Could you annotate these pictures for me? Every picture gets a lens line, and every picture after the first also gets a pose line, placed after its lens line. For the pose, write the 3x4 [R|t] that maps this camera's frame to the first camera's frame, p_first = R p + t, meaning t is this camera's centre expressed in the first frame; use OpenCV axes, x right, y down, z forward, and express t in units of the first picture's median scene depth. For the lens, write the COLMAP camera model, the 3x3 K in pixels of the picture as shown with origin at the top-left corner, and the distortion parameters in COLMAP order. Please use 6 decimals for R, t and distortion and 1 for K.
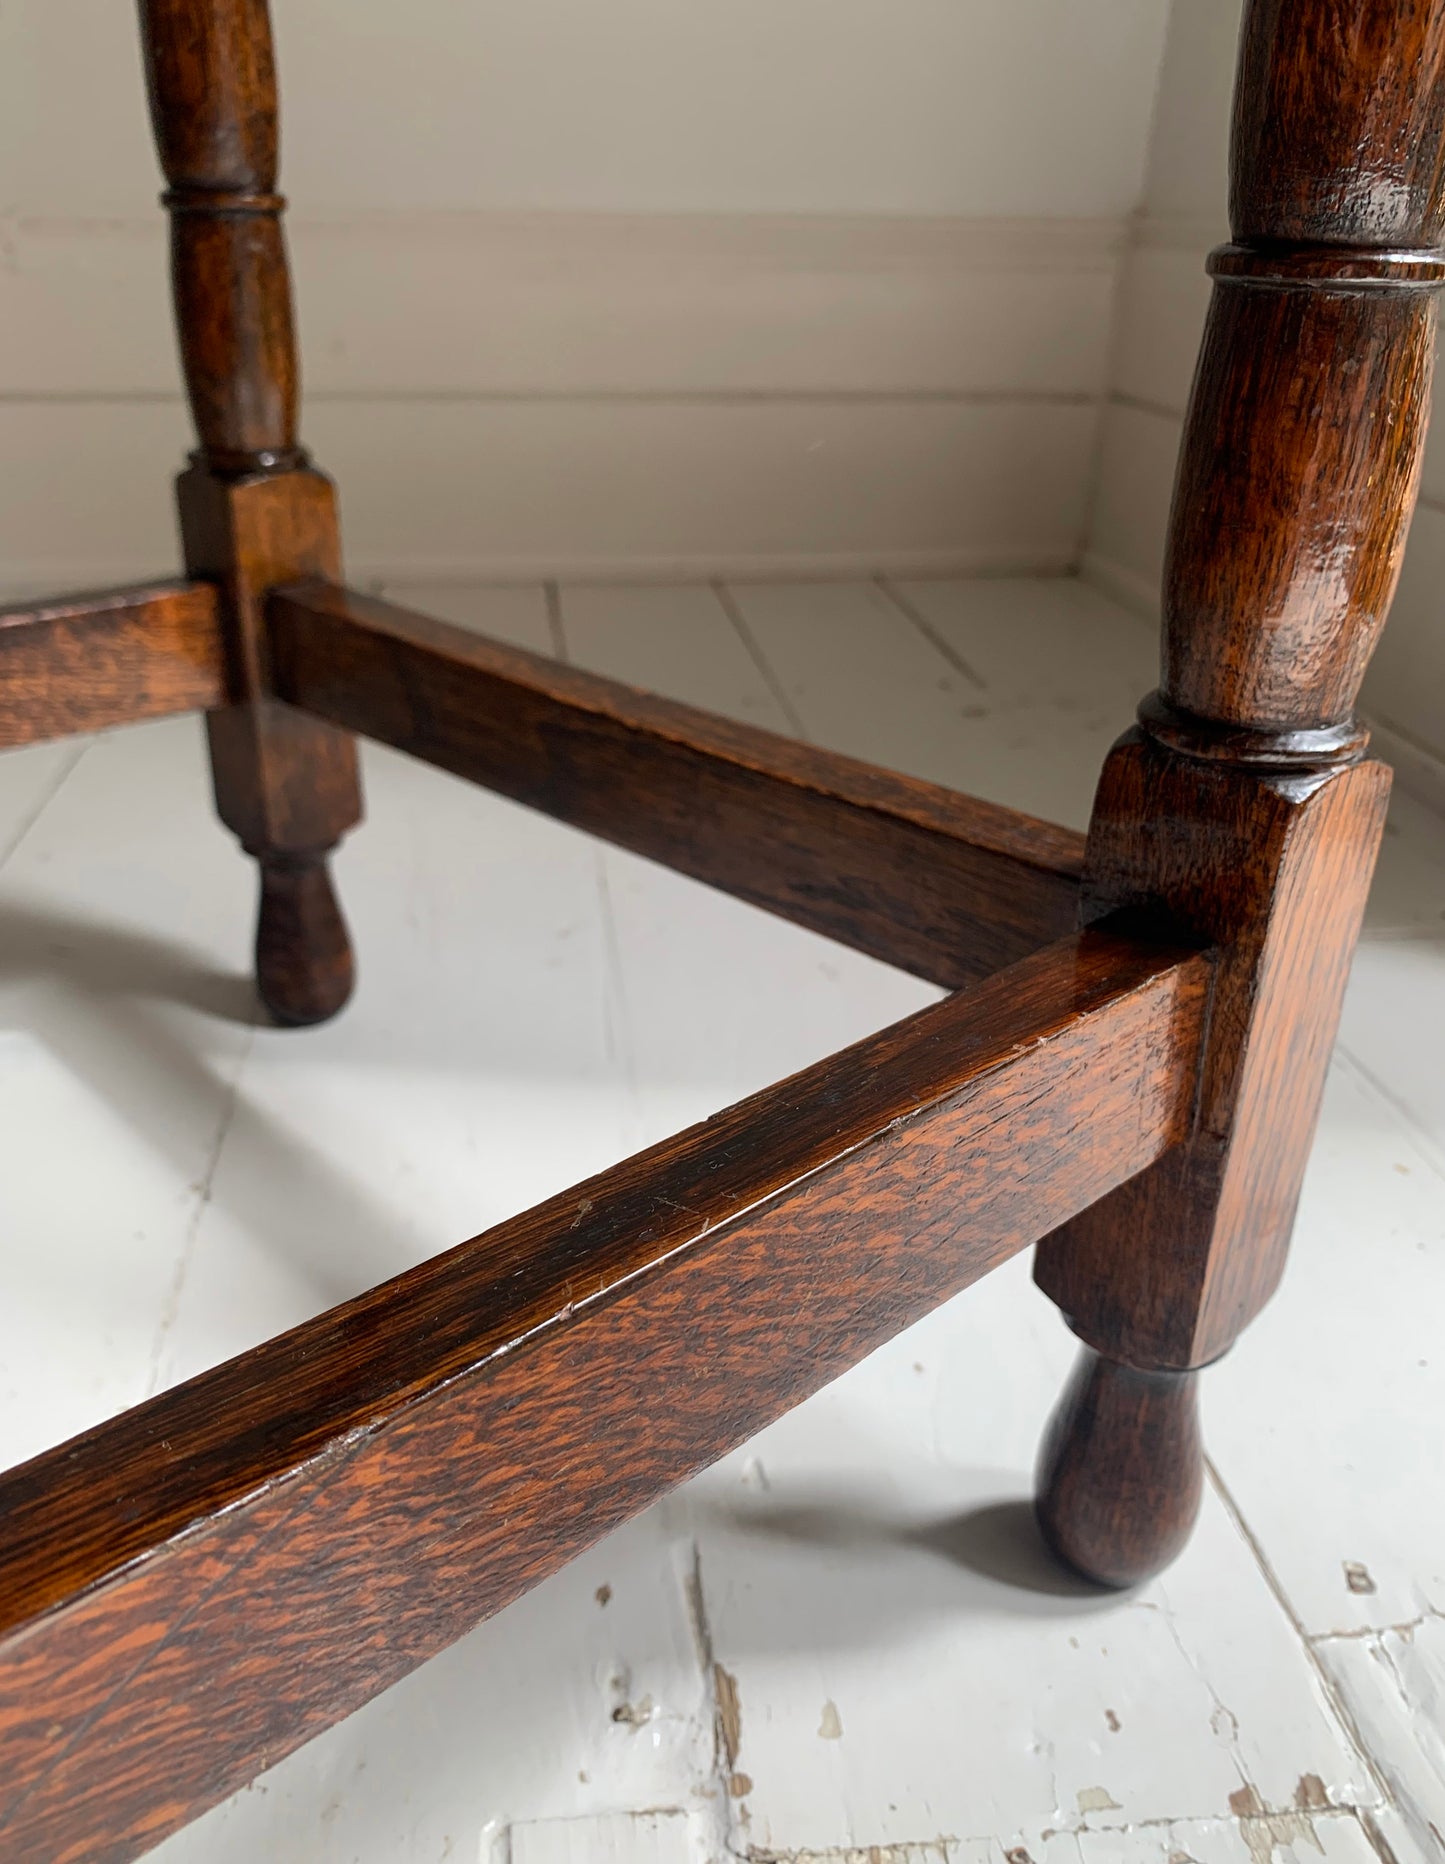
lens RADIAL K [[1578.7, 0, 716.4], [0, 1578.7, 956.7], [0, 0, 1]] dist [0.000976, -0.014353]
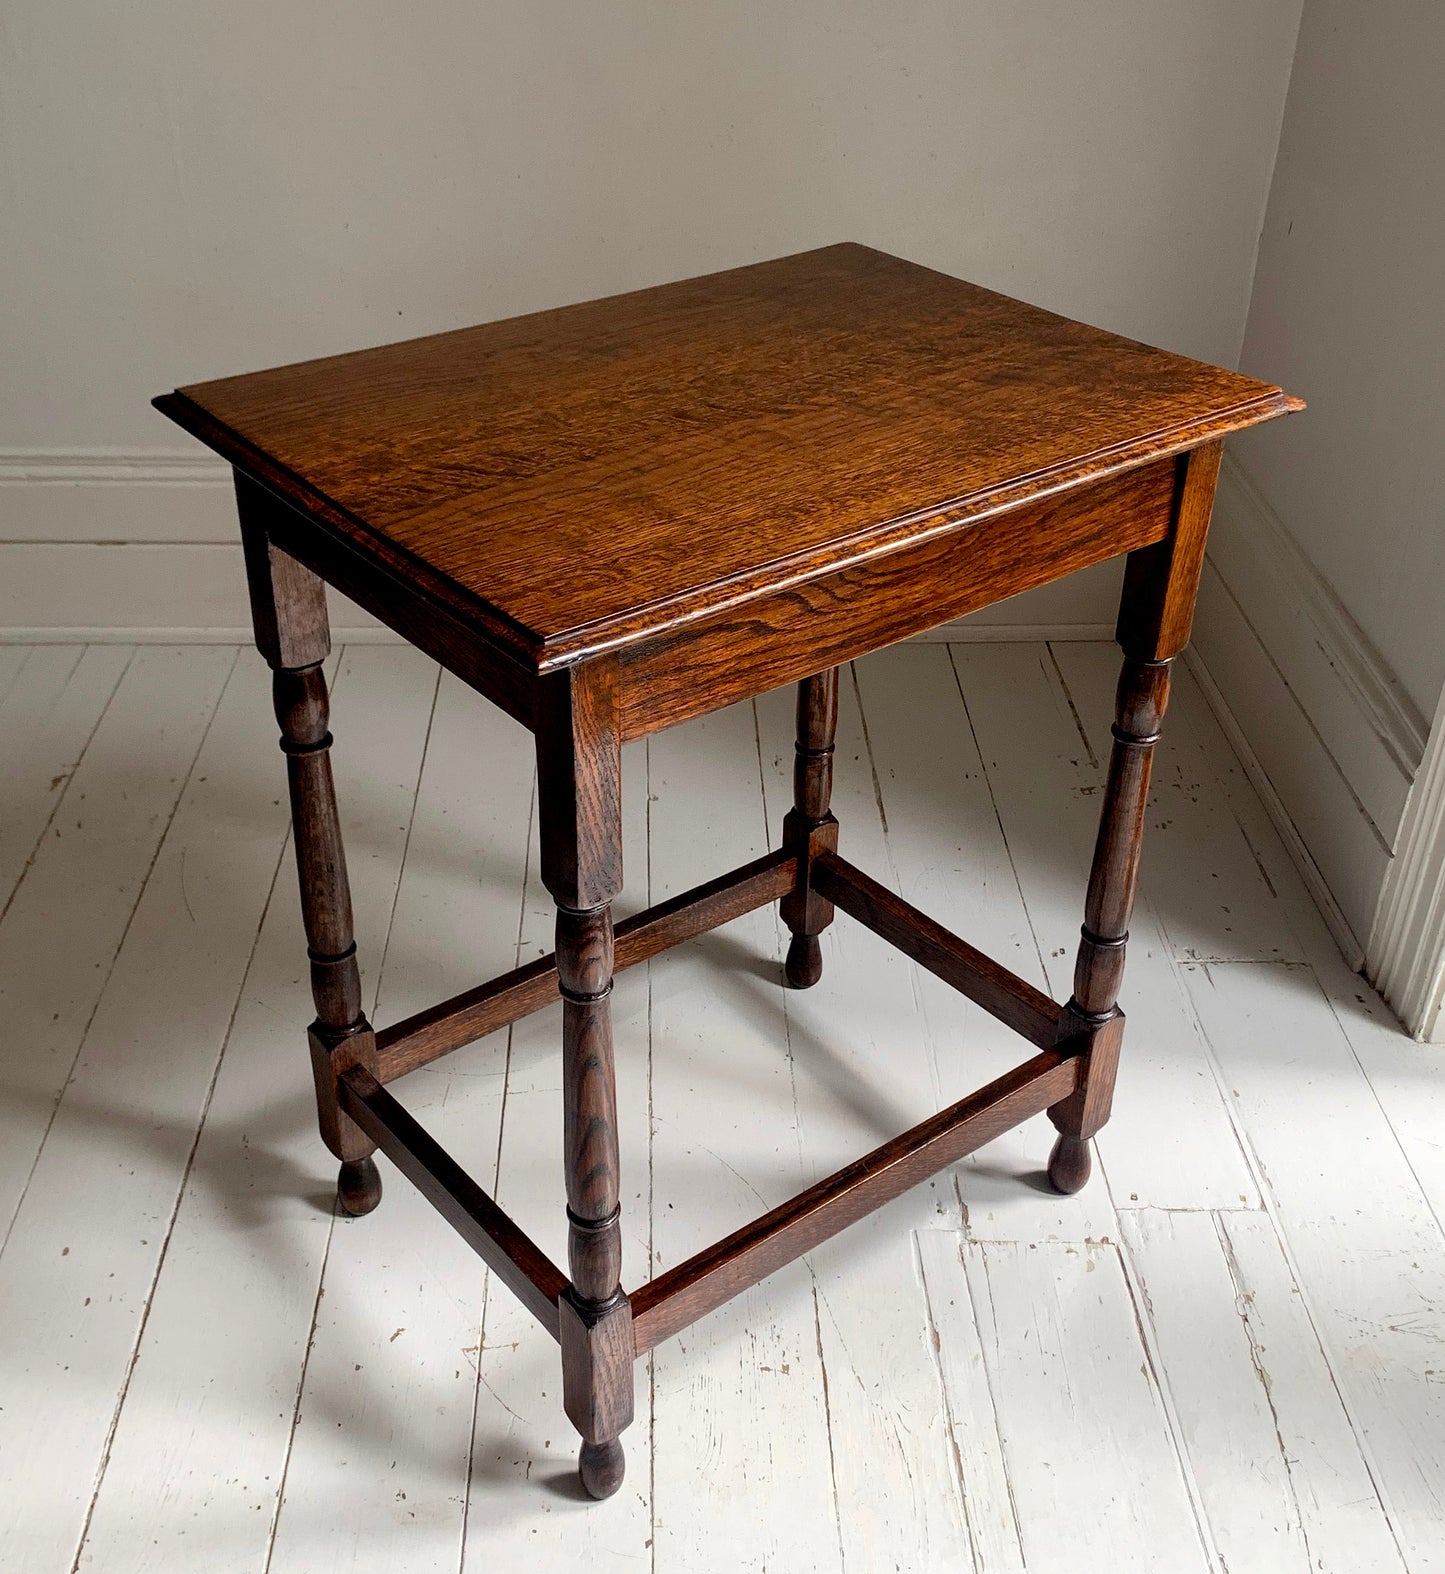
lens RADIAL K [[1864.8, 0, 694.6], [0, 1864.8, 803.7], [0, 0, 1]] dist [0.176118, -0.380024]
pose [[0.994484, 0.047889, -0.093313, -0.273254], [-0.036776, 0.992407, 0.117371, -1.076023], [0.098226, -0.113292, 0.988694, -3.618439]]
